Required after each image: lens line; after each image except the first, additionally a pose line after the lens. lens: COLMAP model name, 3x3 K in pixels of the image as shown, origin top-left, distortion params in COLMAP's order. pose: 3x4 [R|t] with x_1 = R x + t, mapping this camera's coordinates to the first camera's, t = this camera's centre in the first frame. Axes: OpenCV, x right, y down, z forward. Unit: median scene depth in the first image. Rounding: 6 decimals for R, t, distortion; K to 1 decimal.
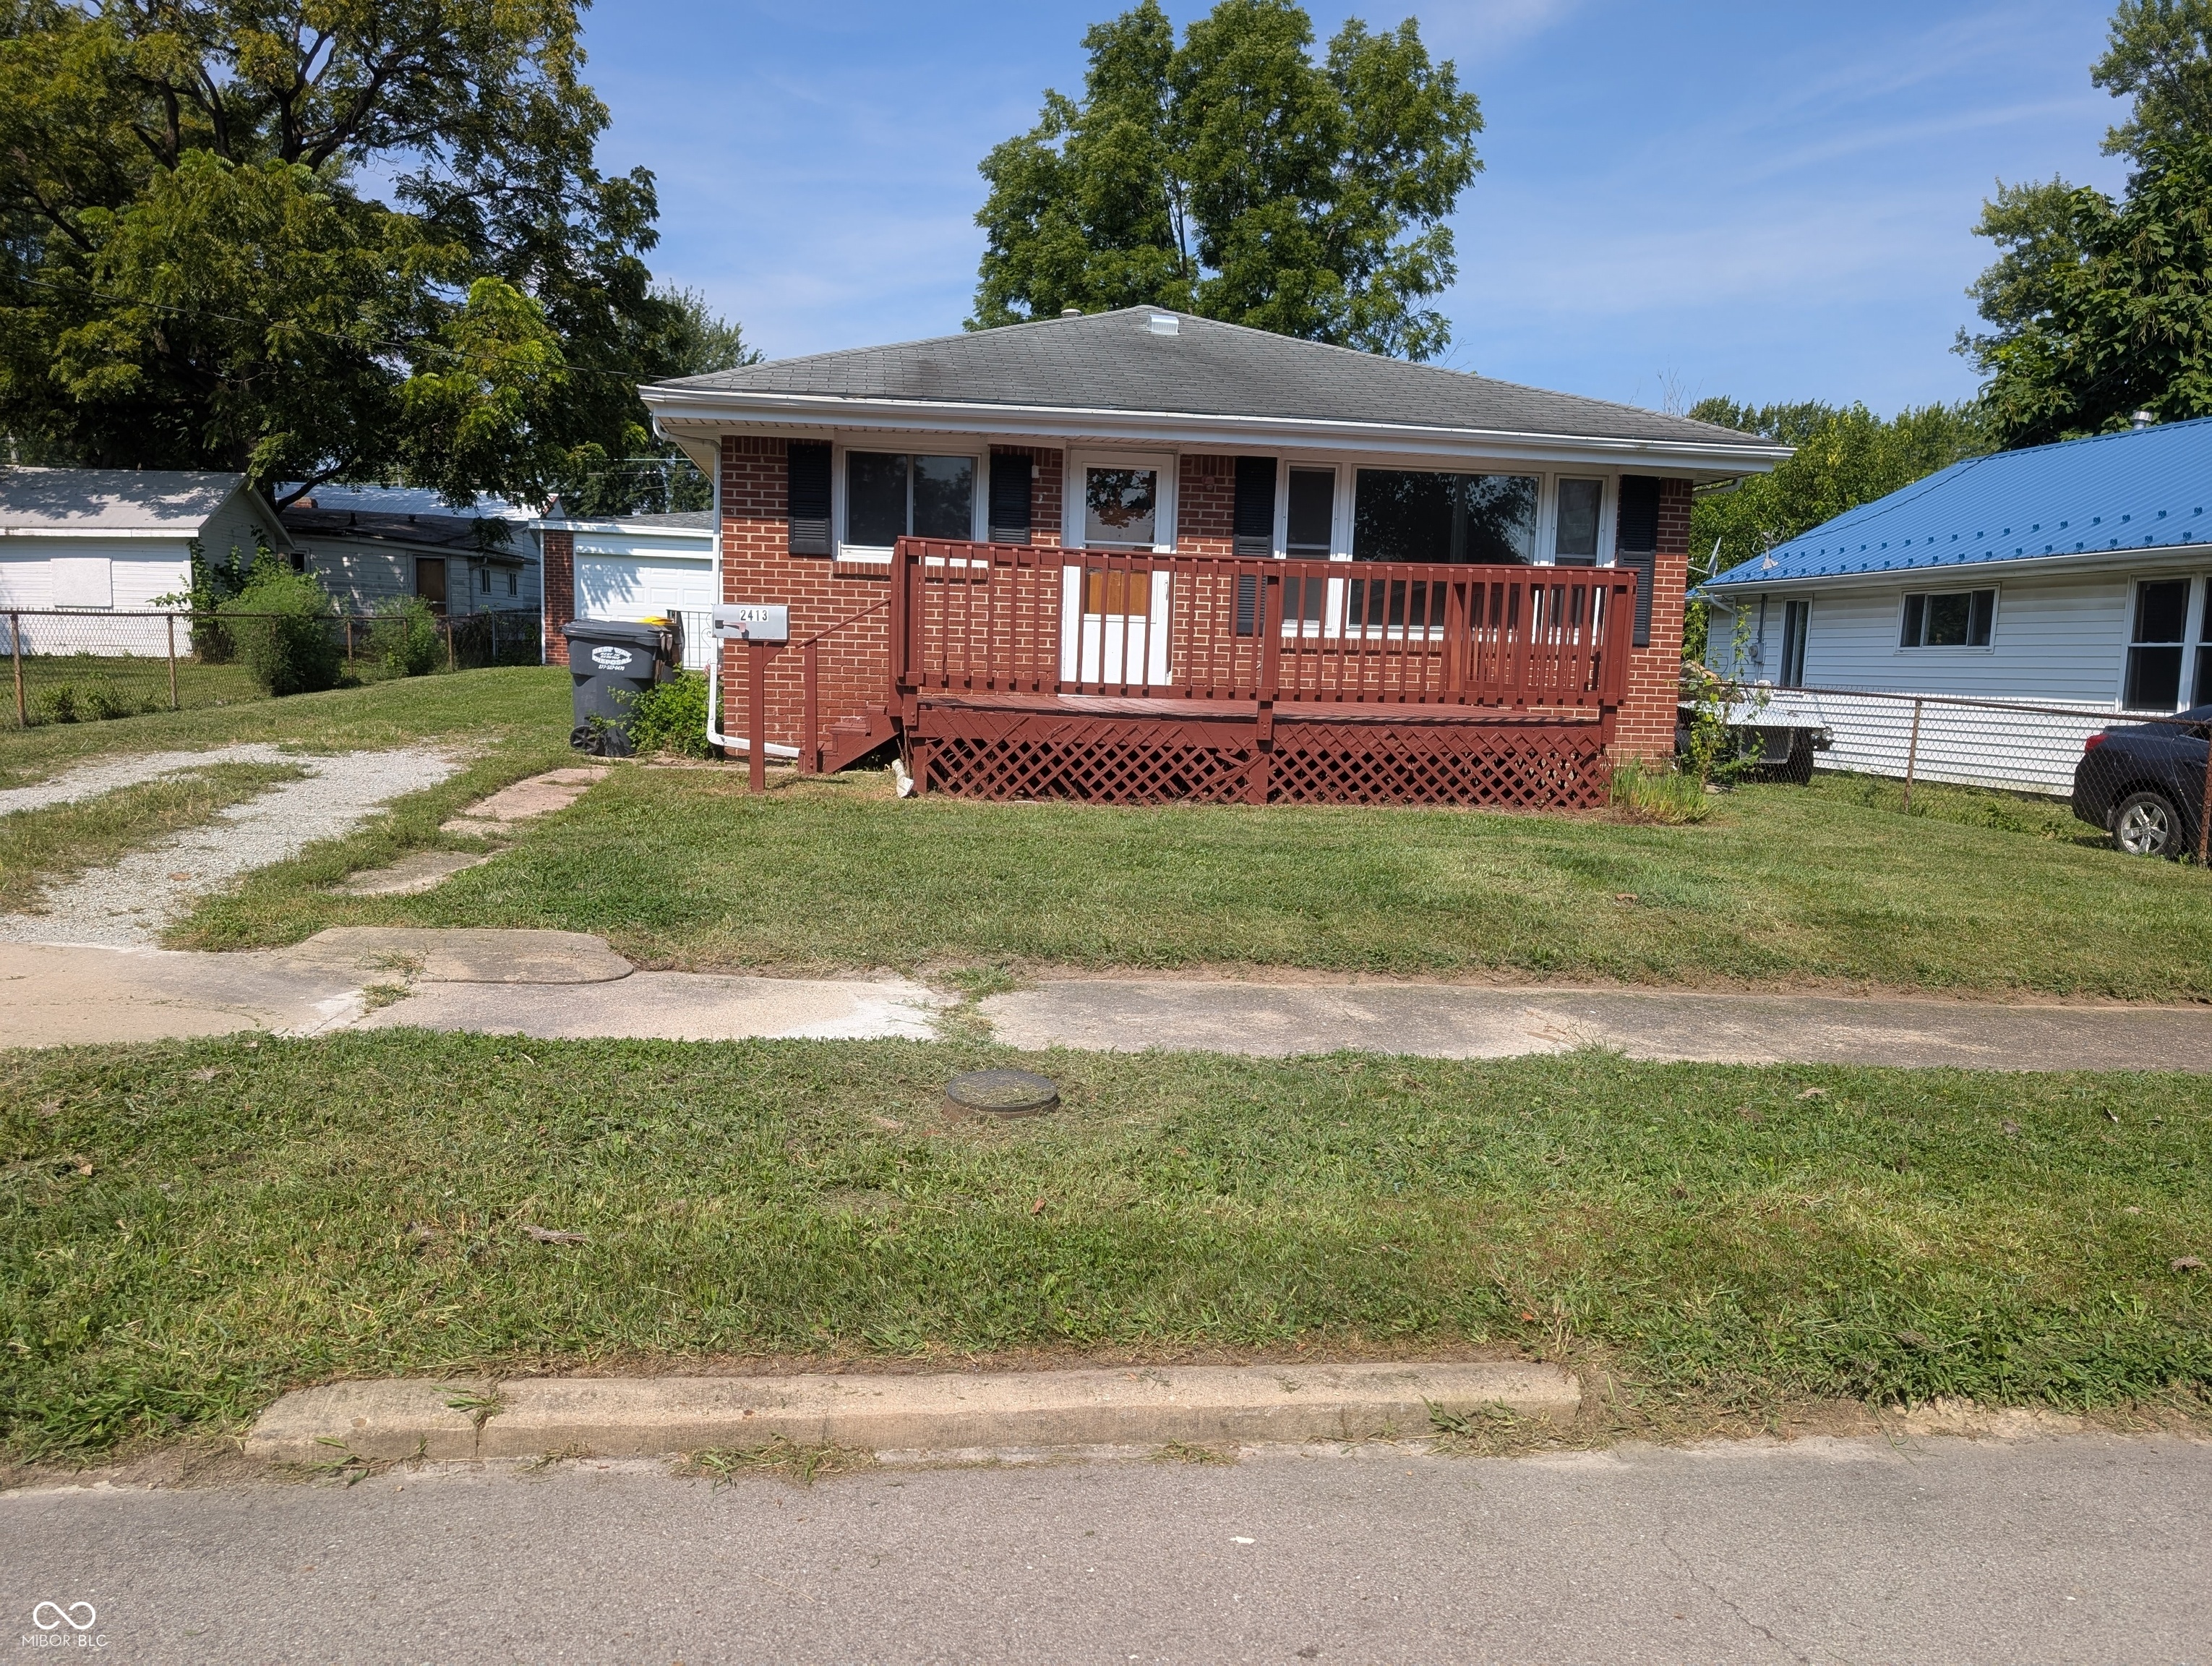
lens RADIAL K [[1652.4, 0, 1149.0], [0, 1652.4, 925.7], [0, 0, 1]] dist [0.024068, -0.019658]
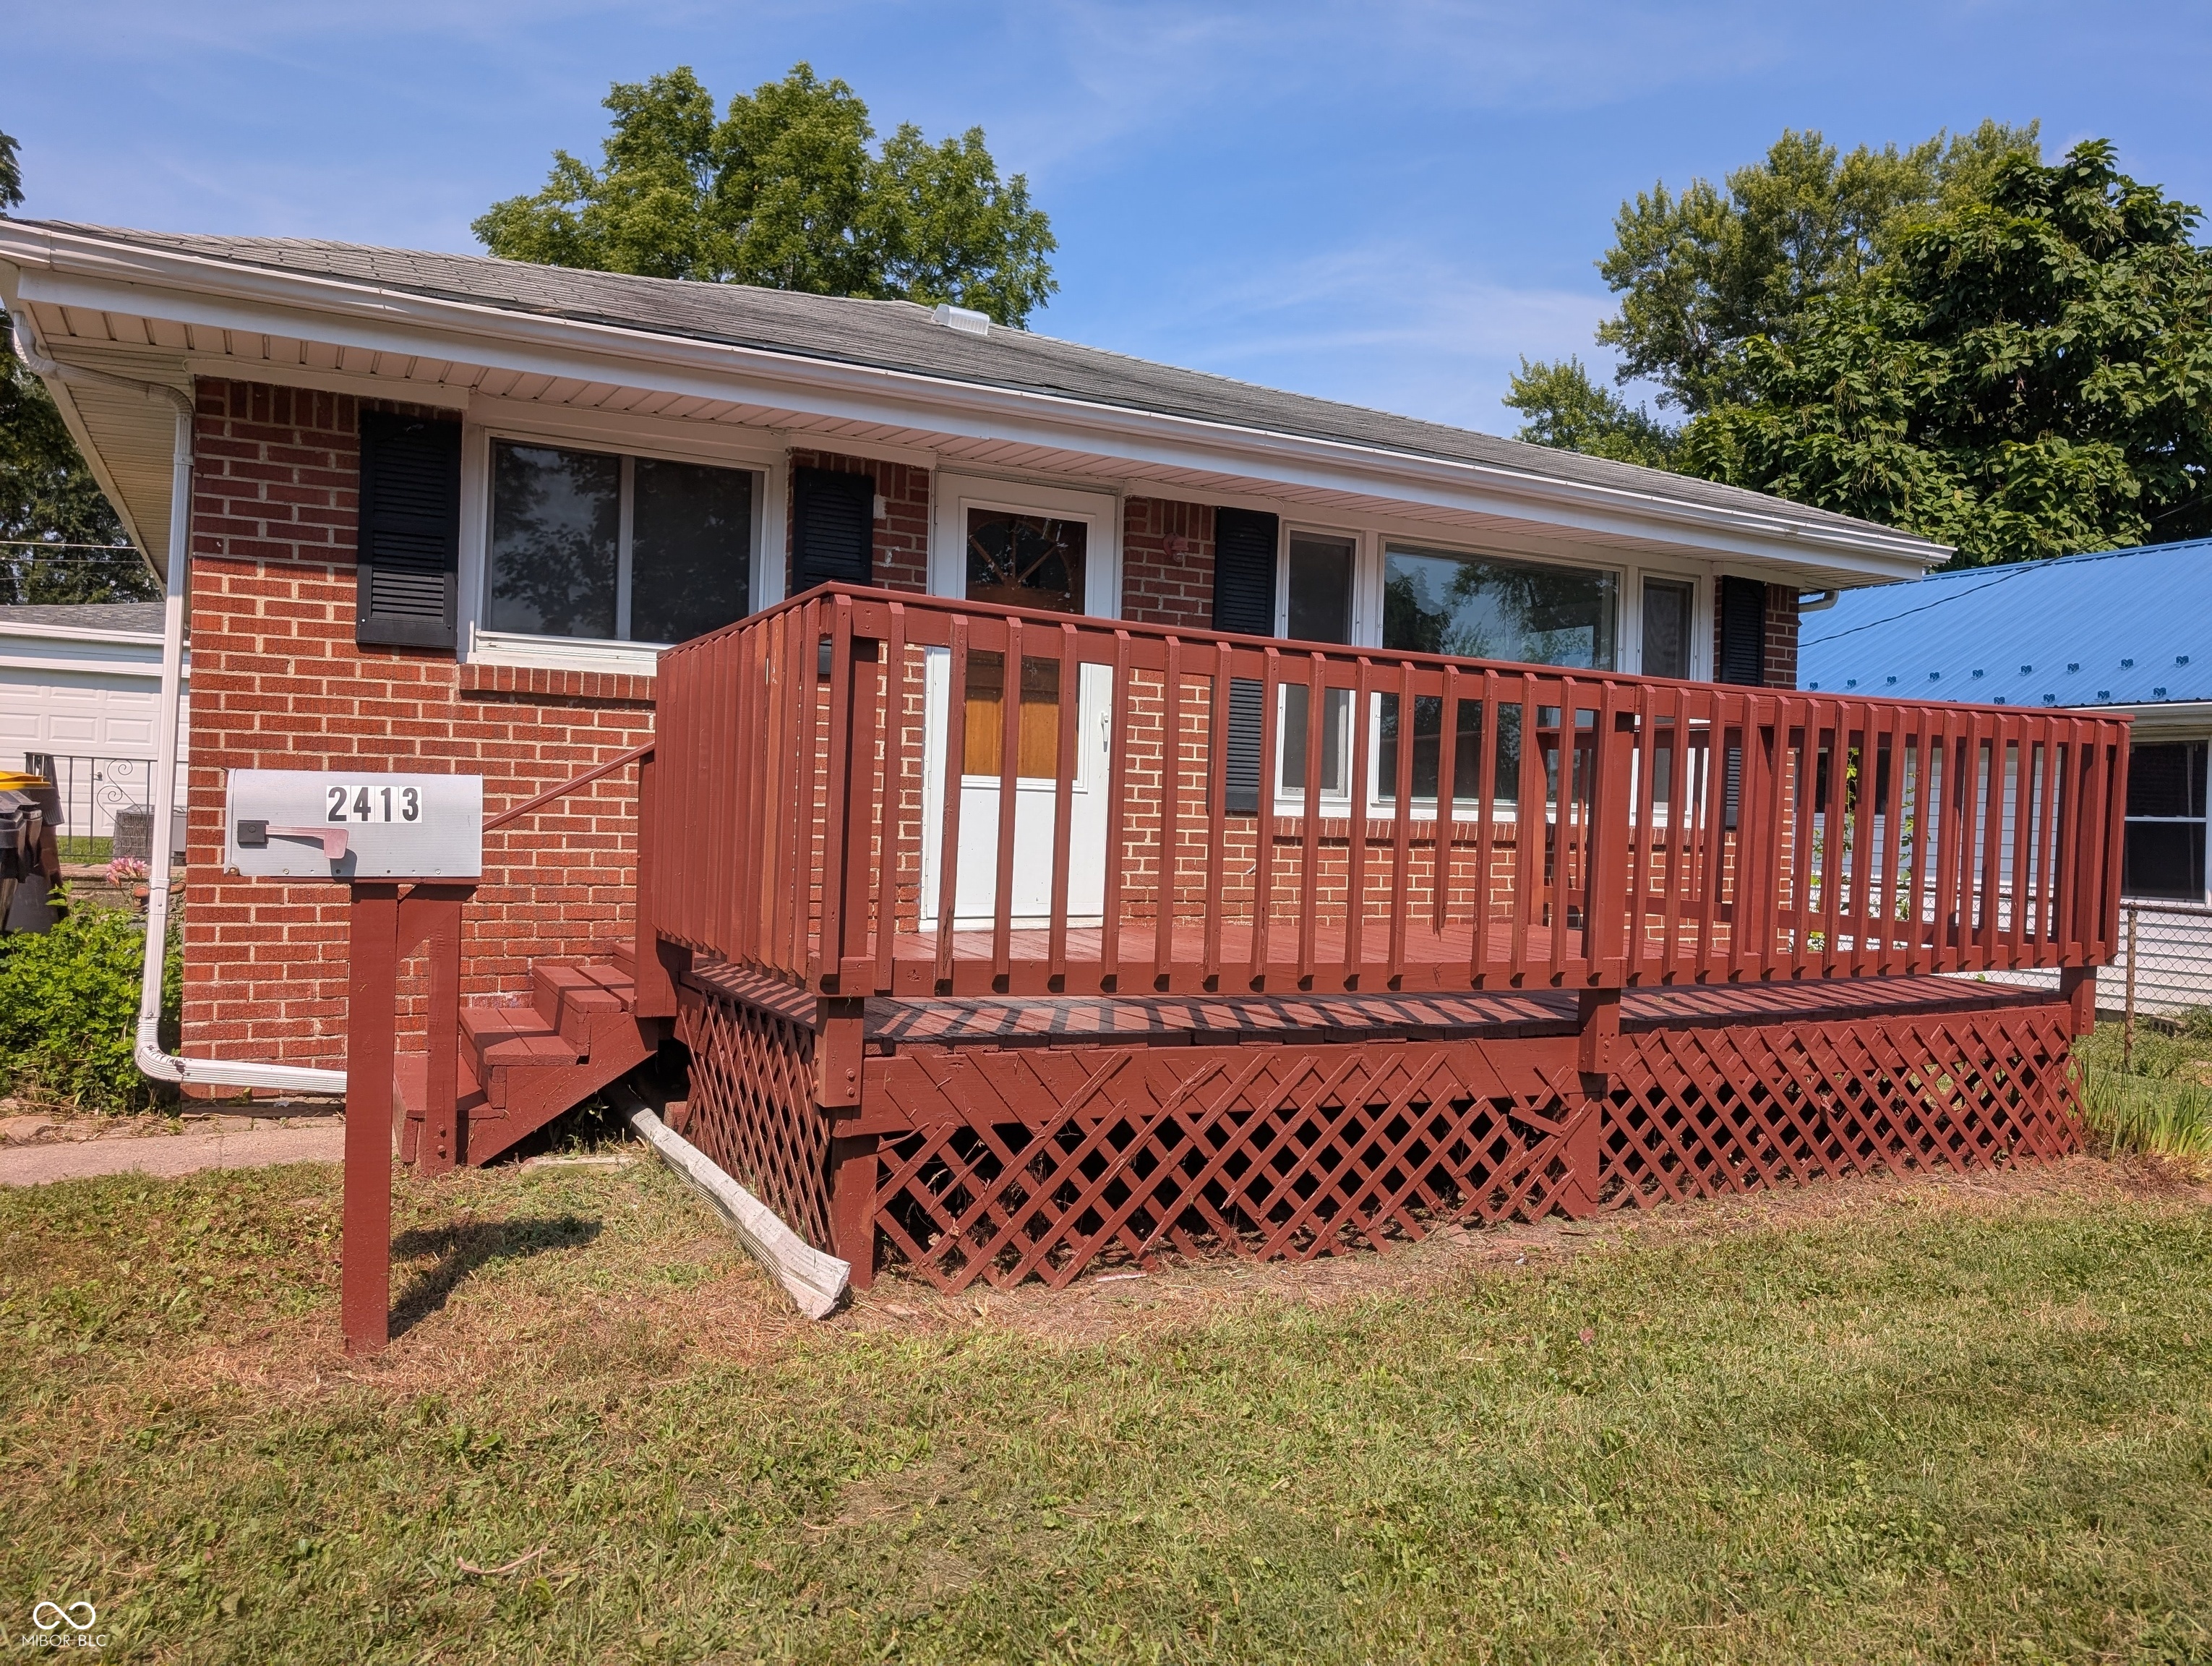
lens RADIAL K [[1598.8, 0, 1106.0], [0, 1598.8, 833.0], [0, 0, 1]] dist [-0.004127, -0.003379]
pose [[0.947380, -0.005451, 0.320066, -0.161616], [0.049217, 0.990447, -0.128812, -0.106514], [-0.316306, 0.137786, 0.938598, 0.528547]]
